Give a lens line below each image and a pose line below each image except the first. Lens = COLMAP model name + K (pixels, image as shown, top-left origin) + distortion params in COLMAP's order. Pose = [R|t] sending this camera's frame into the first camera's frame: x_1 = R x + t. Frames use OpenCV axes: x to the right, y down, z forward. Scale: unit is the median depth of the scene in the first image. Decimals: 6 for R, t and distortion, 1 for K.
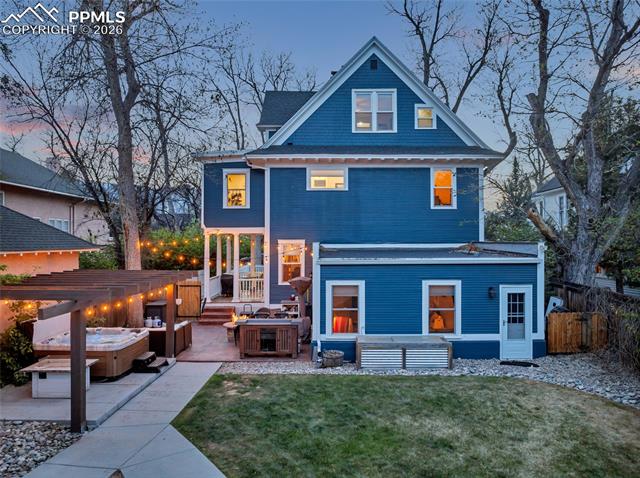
lens RADIAL K [[462.6, 0, 320.0], [0, 462.6, 239.0], [0, 0, 1]] dist [-0.042361, 0.005565]
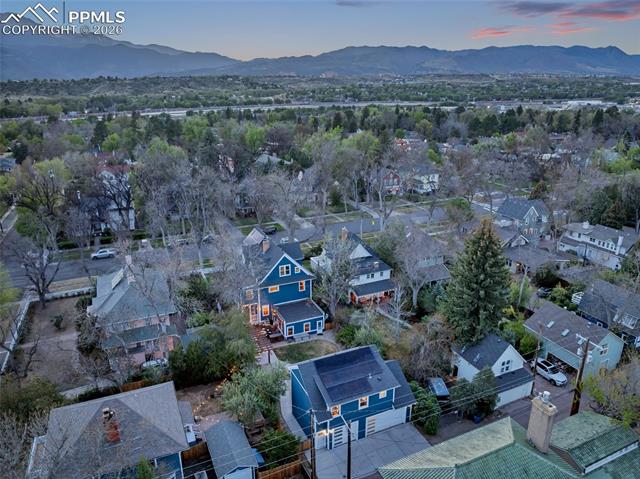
lens RADIAL K [[456.2, 0, 328.3], [0, 456.2, 241.4], [0, 0, 1]] dist [-0.041967, 0.000318]
pose [[0.904793, -0.132820, 0.404609, -1.565563], [-0.006807, 0.945485, 0.325595, -2.582953], [-0.425798, -0.297350, 0.854564, -3.438362]]
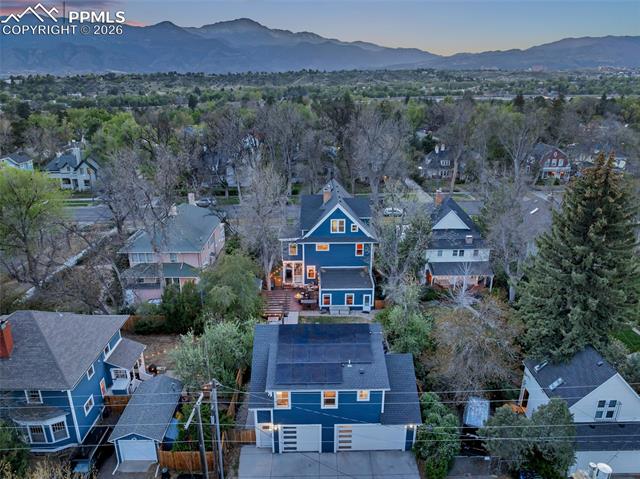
lens RADIAL K [[462.6, 0, 320.0], [0, 462.6, 239.5], [0, 0, 1]] dist [-0.042361, 0.005565]
pose [[0.999871, -0.004264, 0.015499, -0.073334], [-0.001009, 0.945621, 0.325269, -1.766098], [-0.016043, -0.325242, 0.945495, -2.860689]]
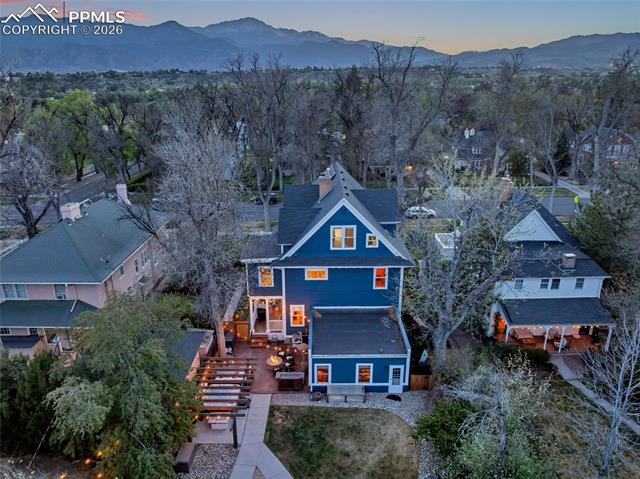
lens RADIAL K [[462.6, 0, 320.0], [0, 462.6, 239.5], [0, 0, 1]] dist [-0.042361, 0.005565]
pose [[0.999983, -0.003577, 0.004653, 0.032378], [0.001866, 0.945439, 0.325793, -1.247539], [-0.005564, -0.325778, 0.945430, -0.976592]]
